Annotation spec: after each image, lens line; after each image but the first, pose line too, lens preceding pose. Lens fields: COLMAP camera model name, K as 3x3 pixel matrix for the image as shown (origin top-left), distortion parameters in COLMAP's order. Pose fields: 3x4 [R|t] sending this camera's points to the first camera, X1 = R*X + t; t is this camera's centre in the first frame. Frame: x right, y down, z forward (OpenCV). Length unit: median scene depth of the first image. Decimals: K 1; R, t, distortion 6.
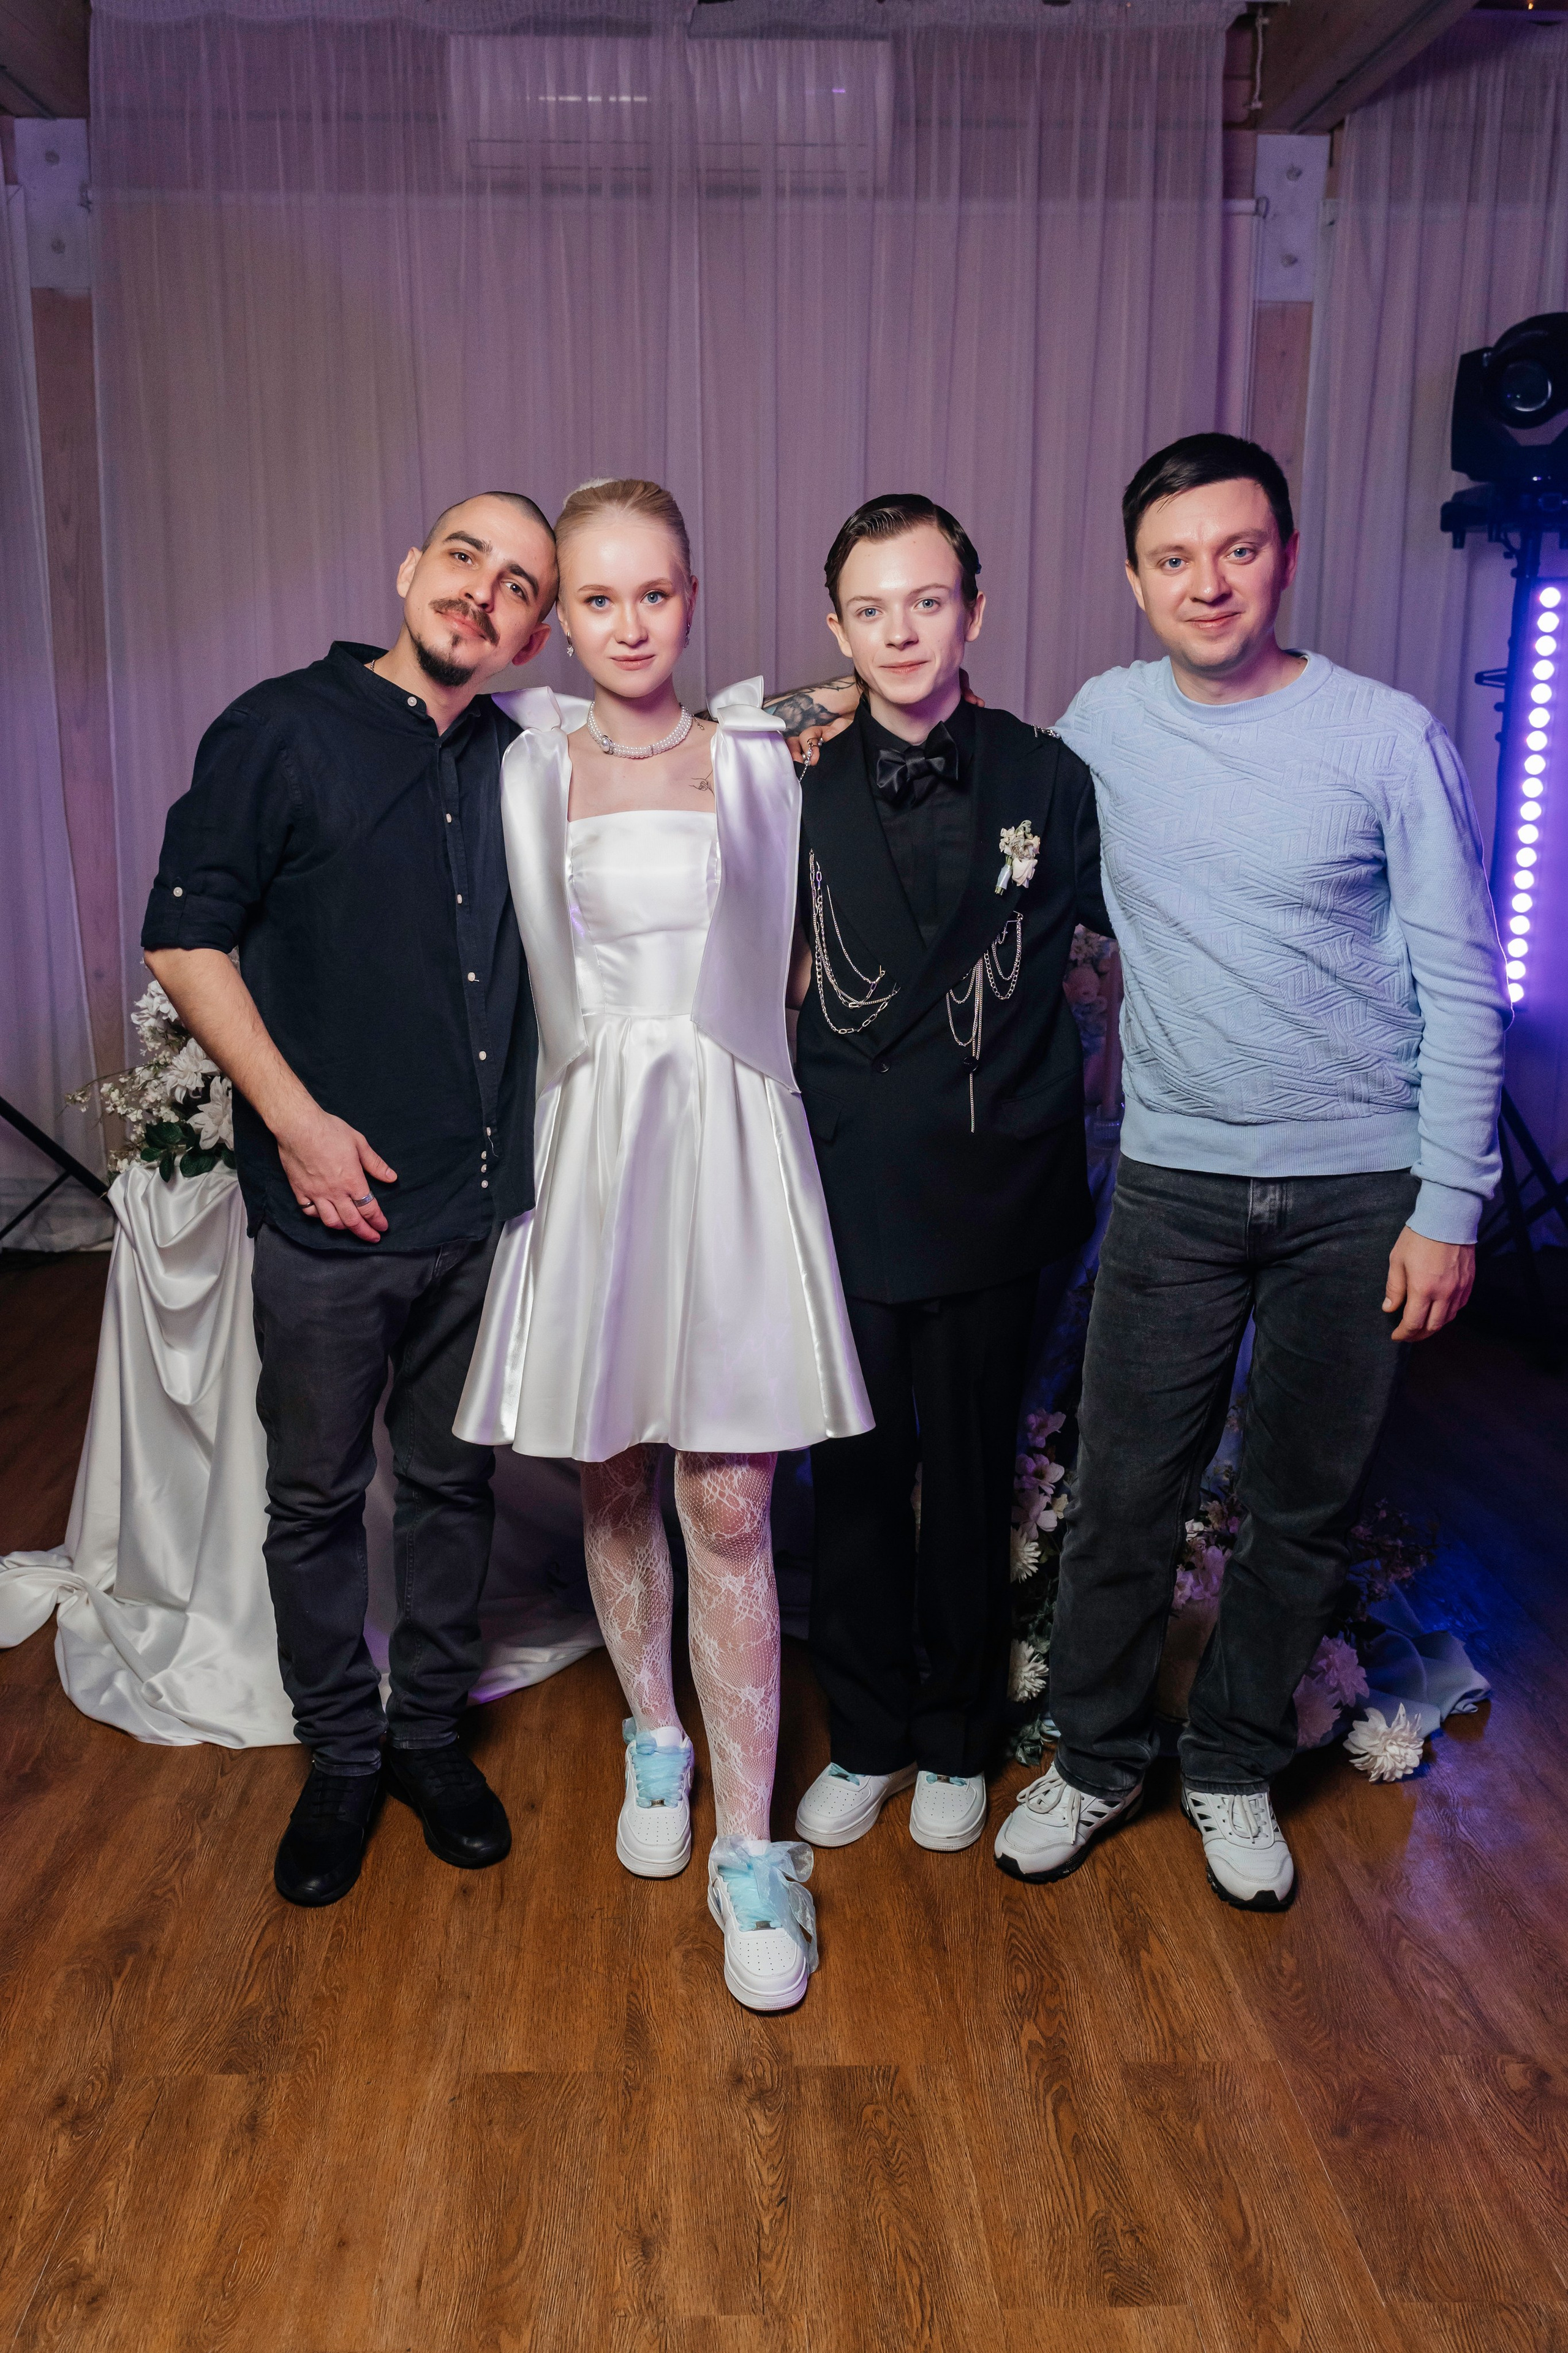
lens RADIAL K [[2003.3, 0, 744.9], [0, 2003.3, 1148.2], [0, 0, 1]] dist [0.003542, -0.001322]
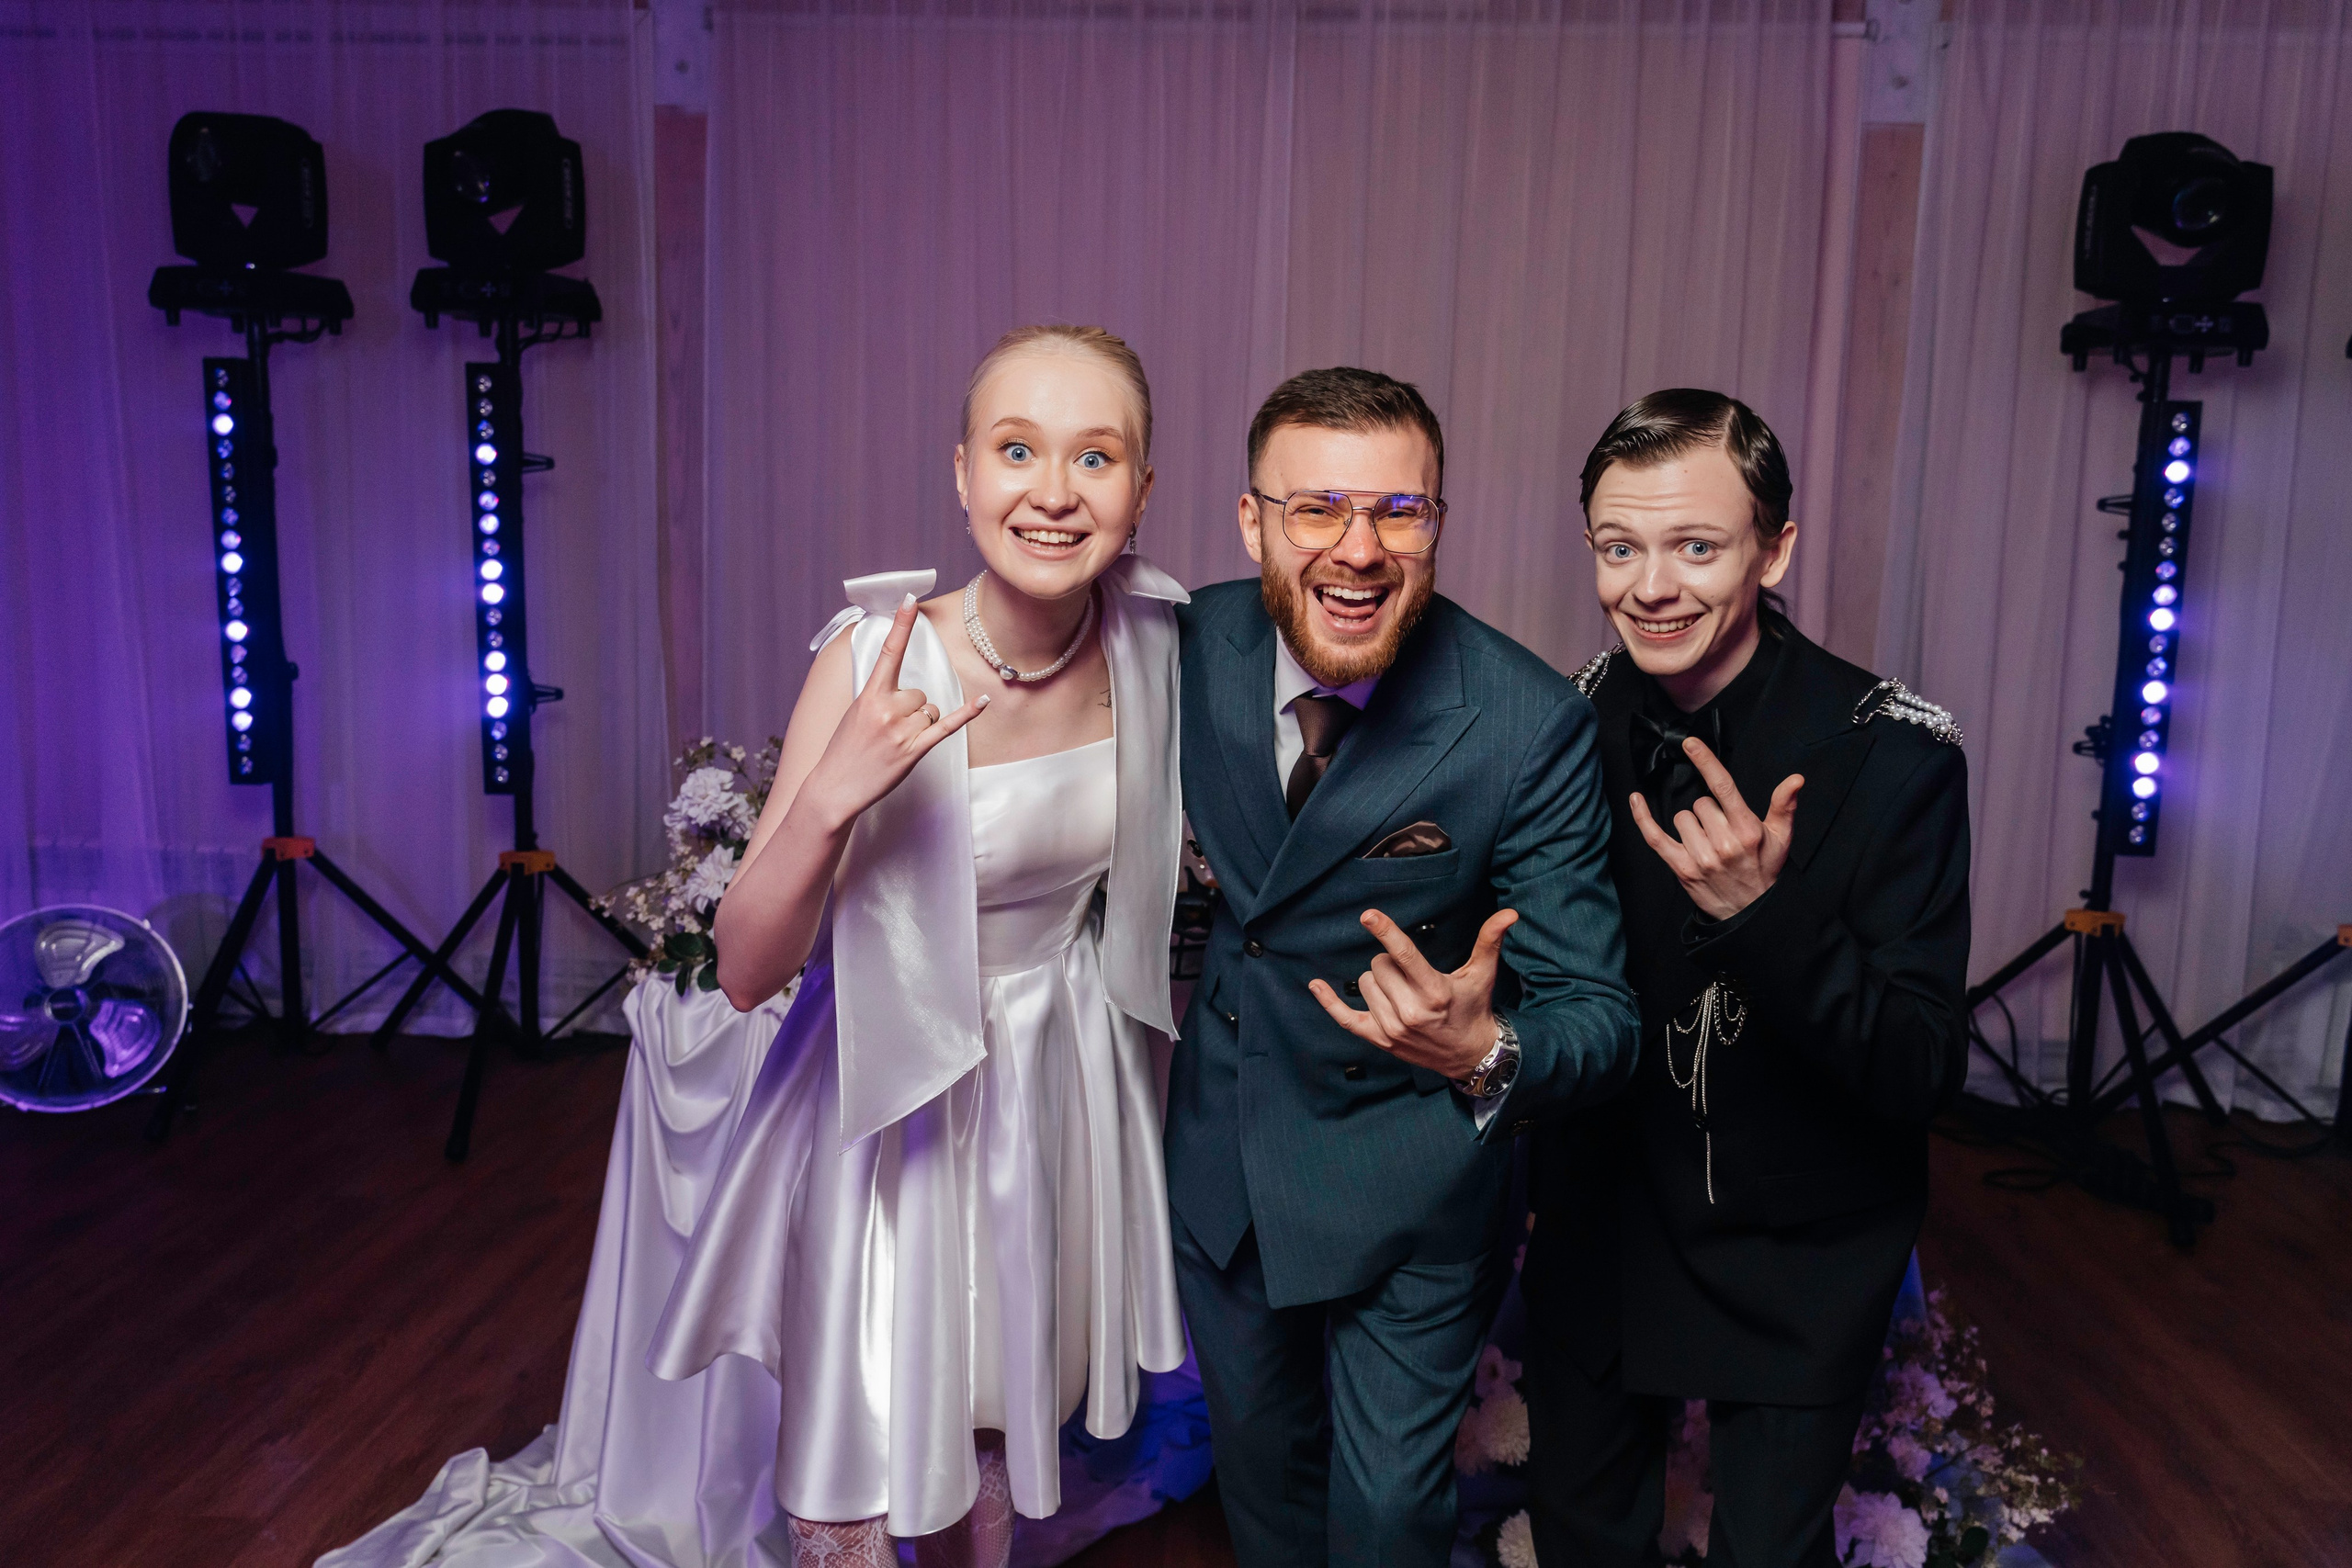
lens RADIAL K [[1865.6, 0, 1177.3], [0, 1865.6, 782.1], [0, 0, 1]] dist [0.003127, -0.003280]
pose [[0.995533, 0.034580, -0.087853, 0.019315], [-0.041282, 0.996280, -0.075647, -0.029662], [0.084910, 0.078936, 0.993257, 0.152932]]
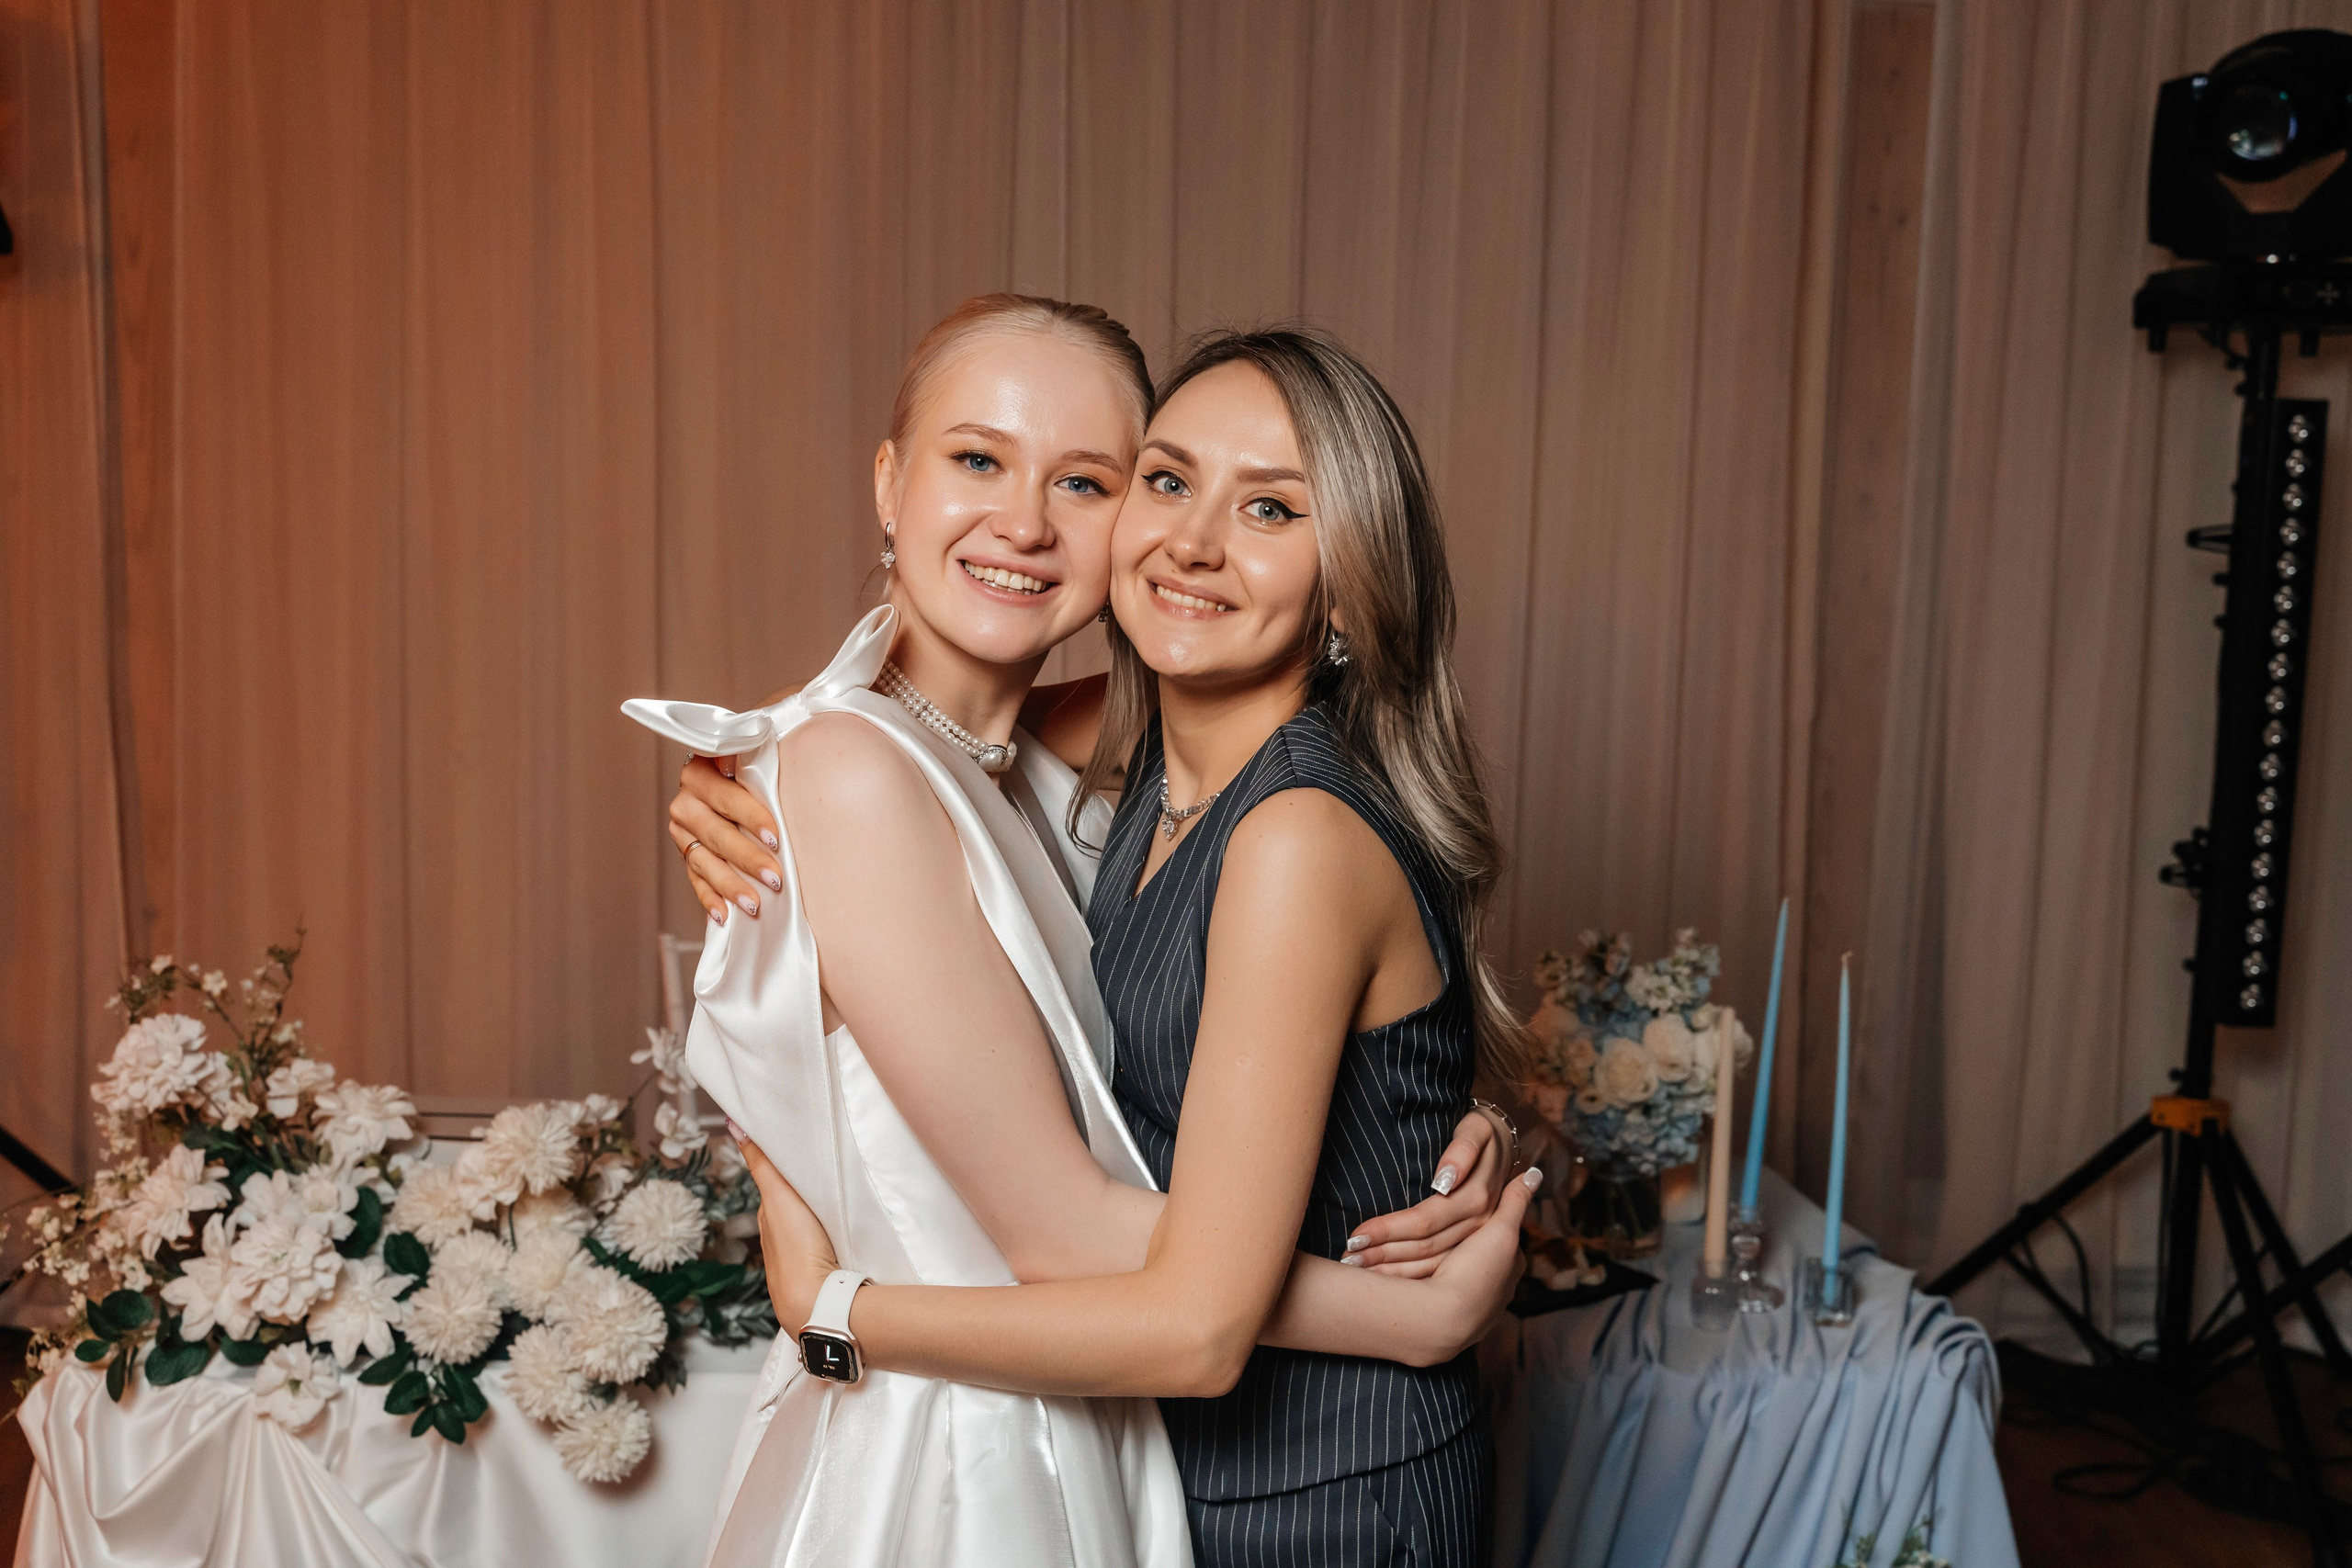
lens RADIAL K [[2482.9, 0, 1178.6], [0, 2482.9, 776.2], [0, 0, 1]] dist [-0.002273, 0.003956]
pose [[0.999278, 0.020678, 0.031864, -0.010376], [-0.017543, 0.995254, -0.095718, -0.109095], [-0.033692, 0.095090, 0.994898, 0.287046]]
